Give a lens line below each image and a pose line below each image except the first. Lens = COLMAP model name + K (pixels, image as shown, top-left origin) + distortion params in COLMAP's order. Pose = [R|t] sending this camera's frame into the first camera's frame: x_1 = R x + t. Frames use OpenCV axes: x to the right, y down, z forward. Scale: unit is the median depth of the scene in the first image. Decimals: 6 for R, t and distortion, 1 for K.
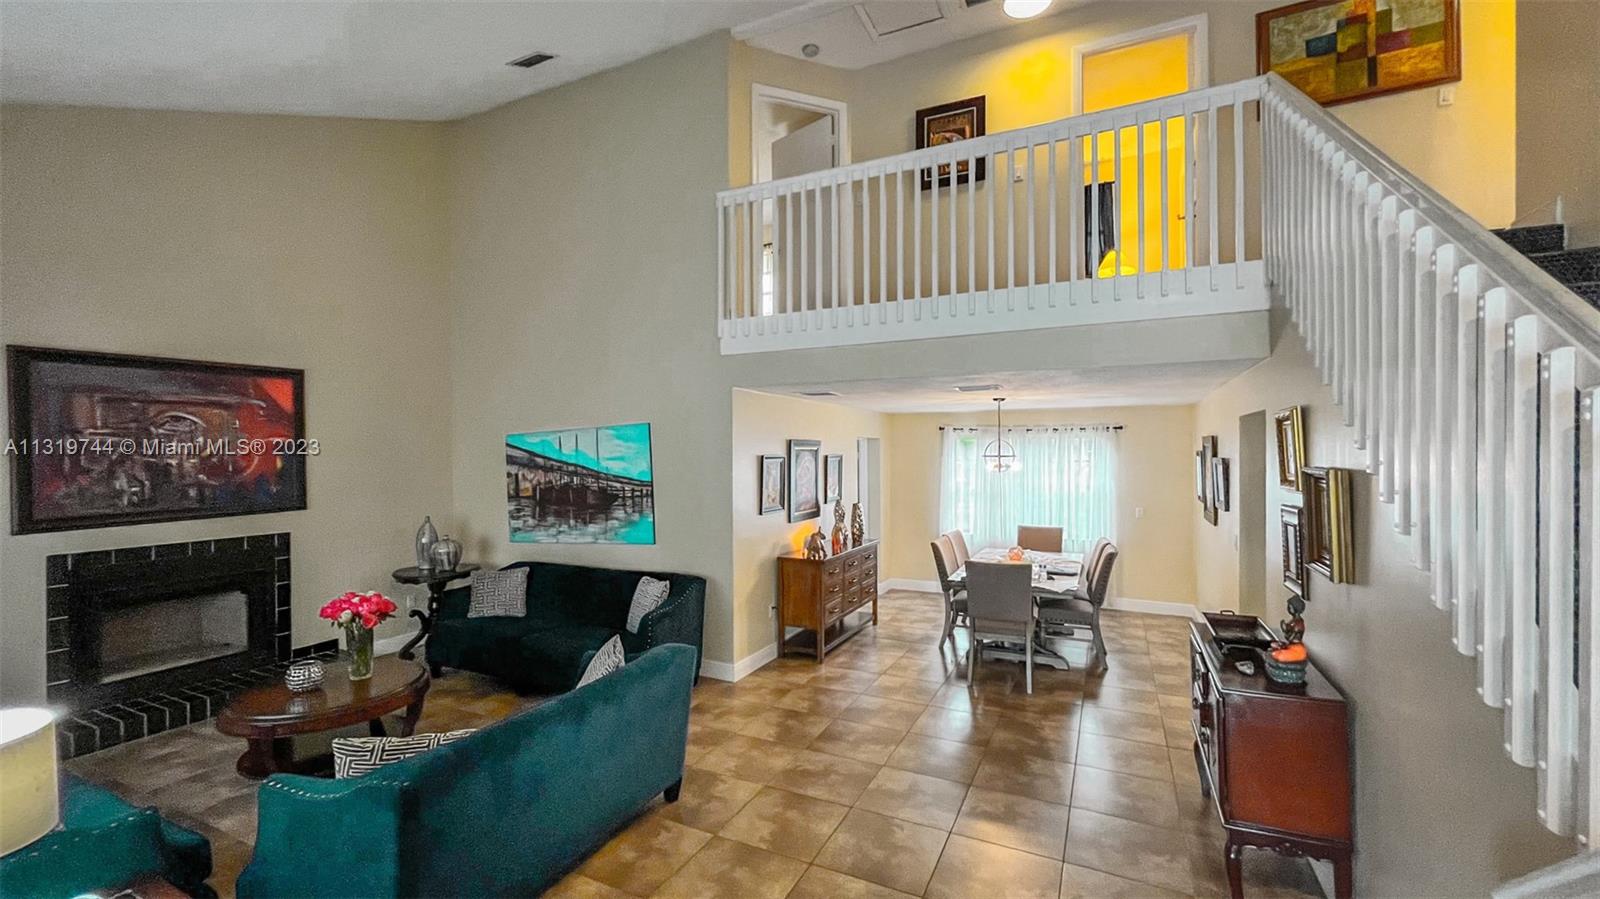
lens RADIAL K [[653.7, 0, 796.7], [0, 653.7, 454.7], [0, 0, 1]] dist [-0.000326, 0.000716]
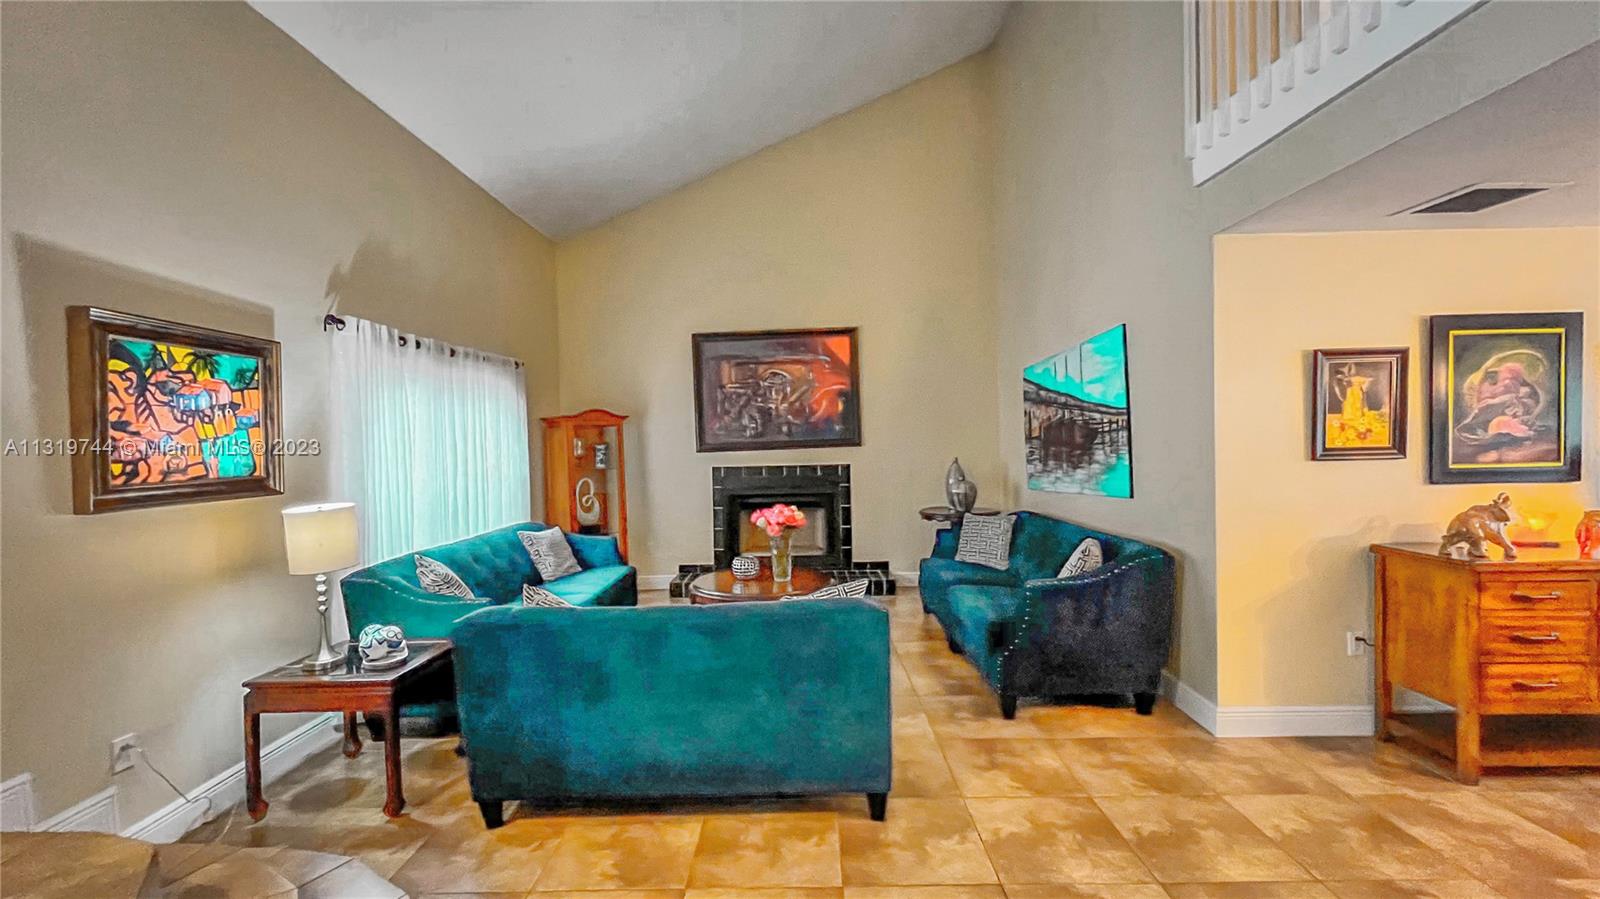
lens RADIAL K [[653.7, 0, 795.9], [0, 653.7, 457.3], [0, 0, 1]] dist [-0.000326, 0.000716]
pose [[0.423872, 0.017063, -0.905561, 0.266862], [0.016444, 0.999513, 0.026530, 0.072082], [0.905573, -0.026136, 0.423385, 0.401944]]
